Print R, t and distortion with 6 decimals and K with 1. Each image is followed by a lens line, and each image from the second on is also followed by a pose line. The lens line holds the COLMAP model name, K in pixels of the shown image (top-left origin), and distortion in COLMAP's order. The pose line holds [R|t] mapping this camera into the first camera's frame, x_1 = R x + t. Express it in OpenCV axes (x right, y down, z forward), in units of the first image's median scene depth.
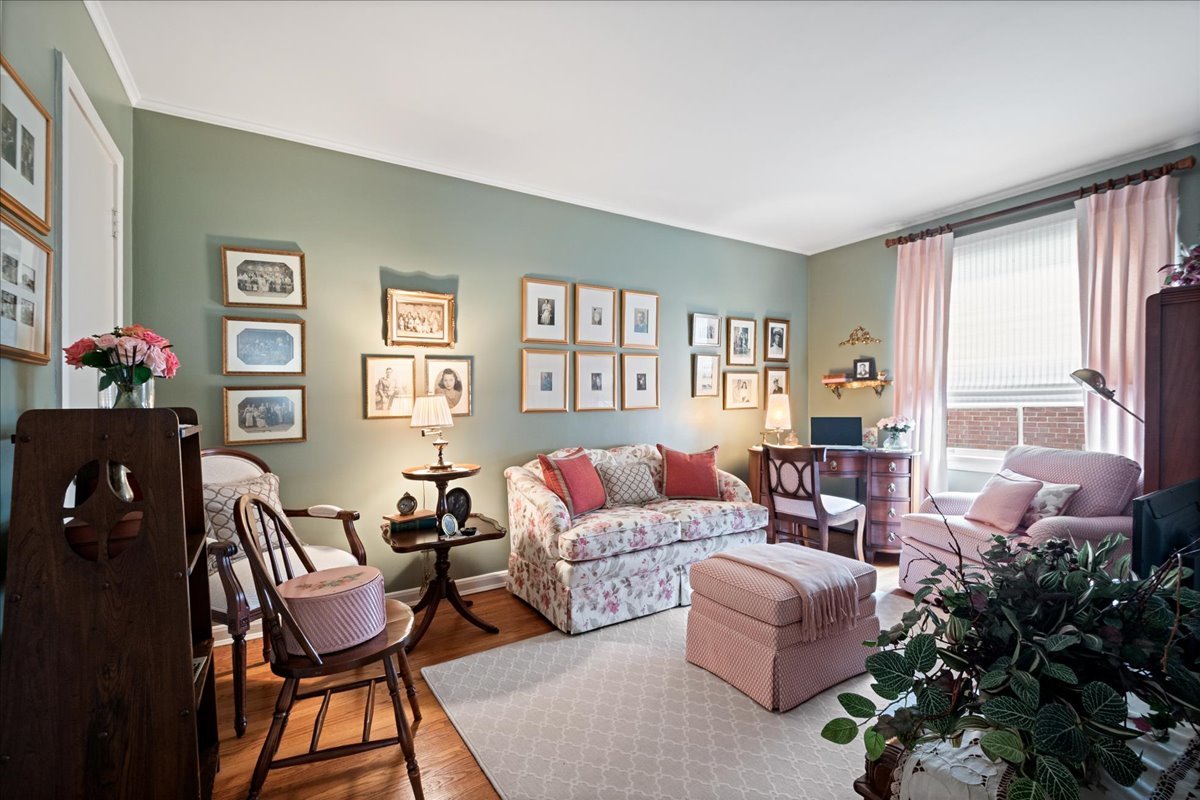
lens RADIAL K [[530.1, 0, 609.0], [0, 530.1, 395.0], [0, 0, 1]] dist [0.000554, -0.001025]
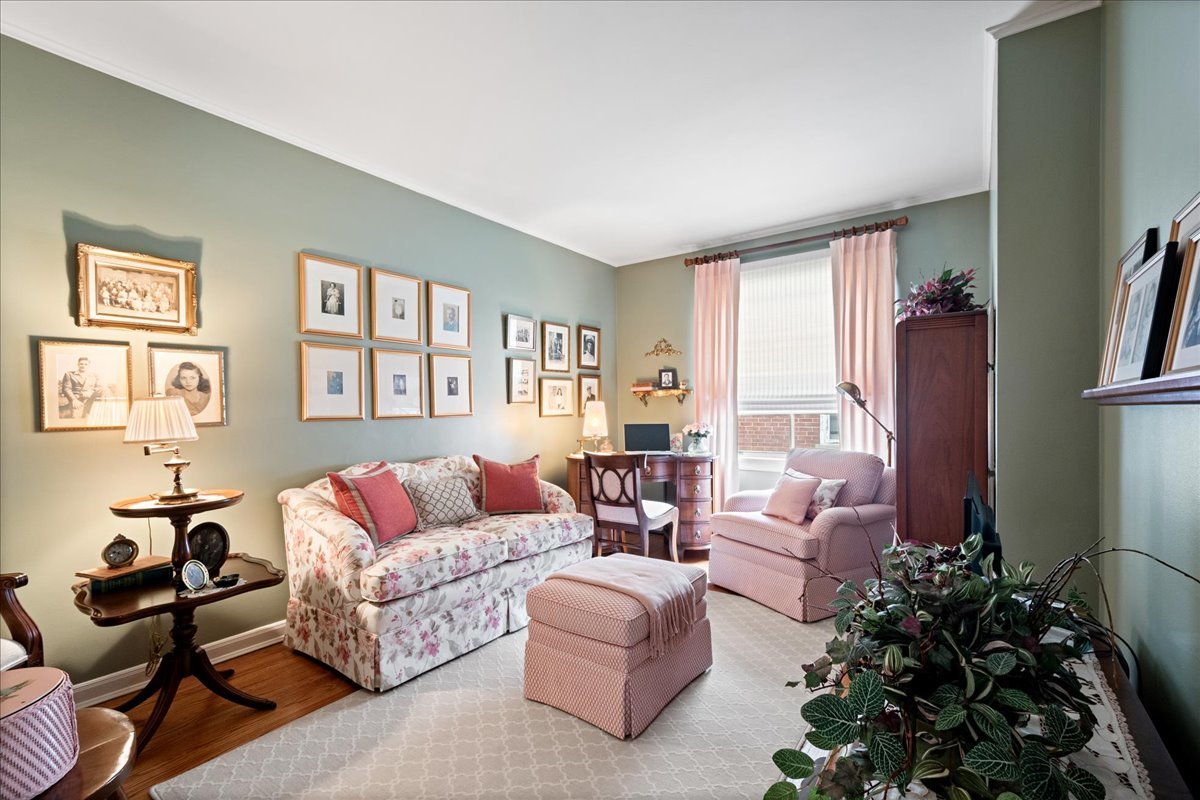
lens RADIAL K [[515.6, 0, 603.6], [0, 515.6, 422.0], [0, 0, 1]] dist [0.002787, -0.001162]
pose [[0.926267, -0.005398, 0.376829, -0.037606], [-0.008534, 0.999341, 0.035290, 0.003559], [-0.376771, -0.035904, 0.925610, 0.111463]]
